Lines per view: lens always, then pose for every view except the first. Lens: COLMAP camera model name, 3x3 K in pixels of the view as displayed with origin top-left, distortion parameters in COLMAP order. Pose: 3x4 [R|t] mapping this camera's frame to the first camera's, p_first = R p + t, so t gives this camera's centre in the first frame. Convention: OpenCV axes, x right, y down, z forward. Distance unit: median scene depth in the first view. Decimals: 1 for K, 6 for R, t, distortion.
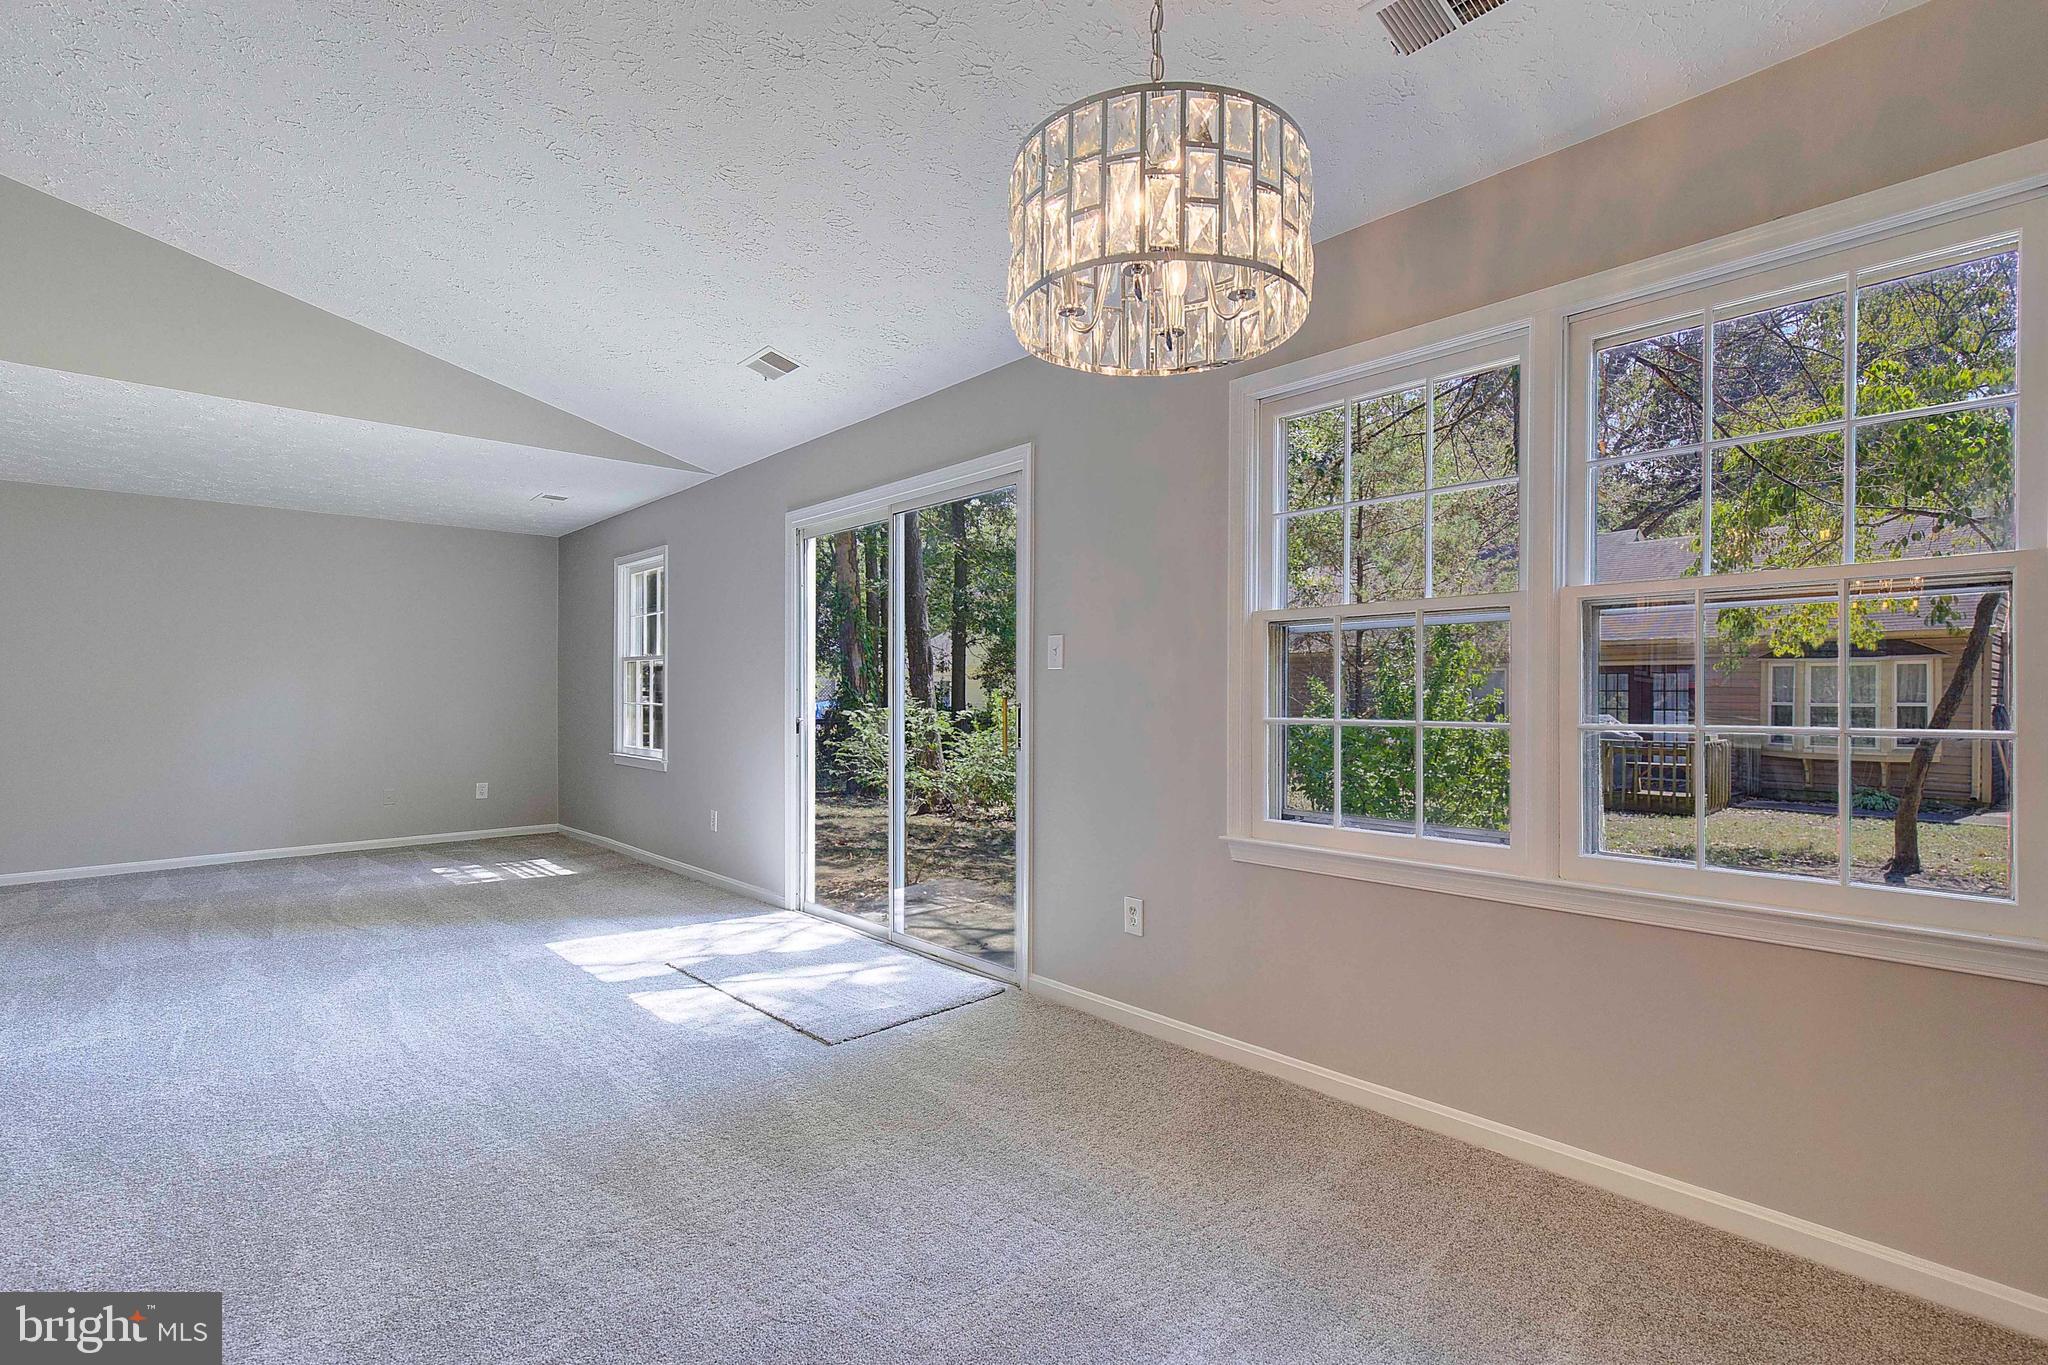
lens RADIAL K [[949.4, 0, 1060.8], [0, 949.4, 692.2], [0, 0, 1]] dist [0.001654, -0.000004]
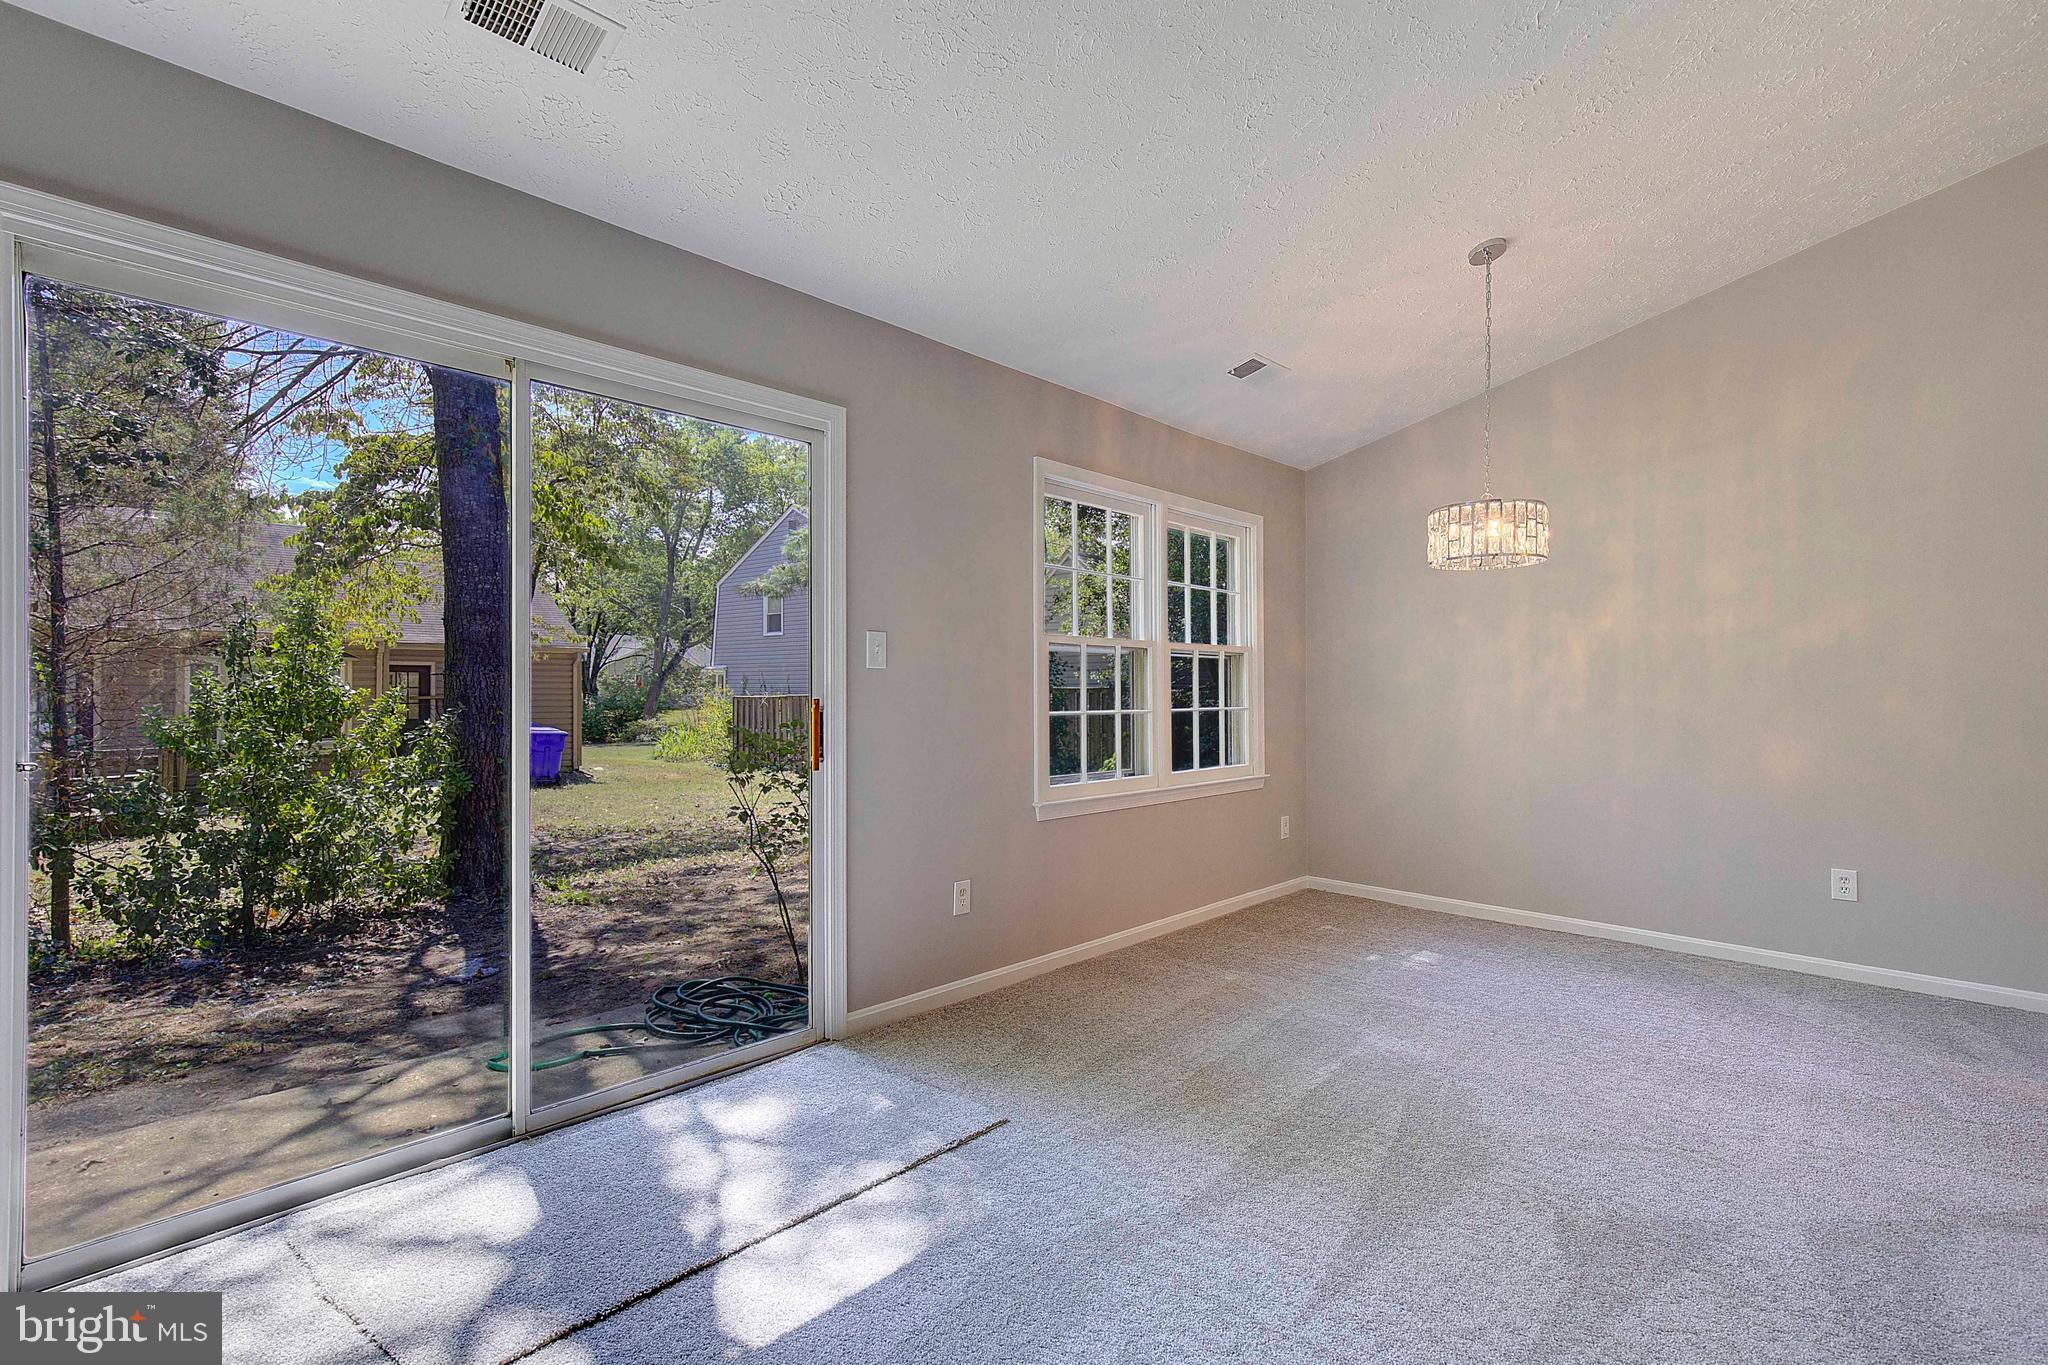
lens RADIAL K [[935.3, 0, 1046.7], [0, 935.3, 712.0], [0, 0, 1]] dist [0.021305, 0.000075]
pose [[-0.063103, -0.018723, 0.997831, -0.818515], [-0.002707, 0.999824, 0.018589, 0.002597], [-0.998003, -0.001529, -0.063142, 0.797559]]
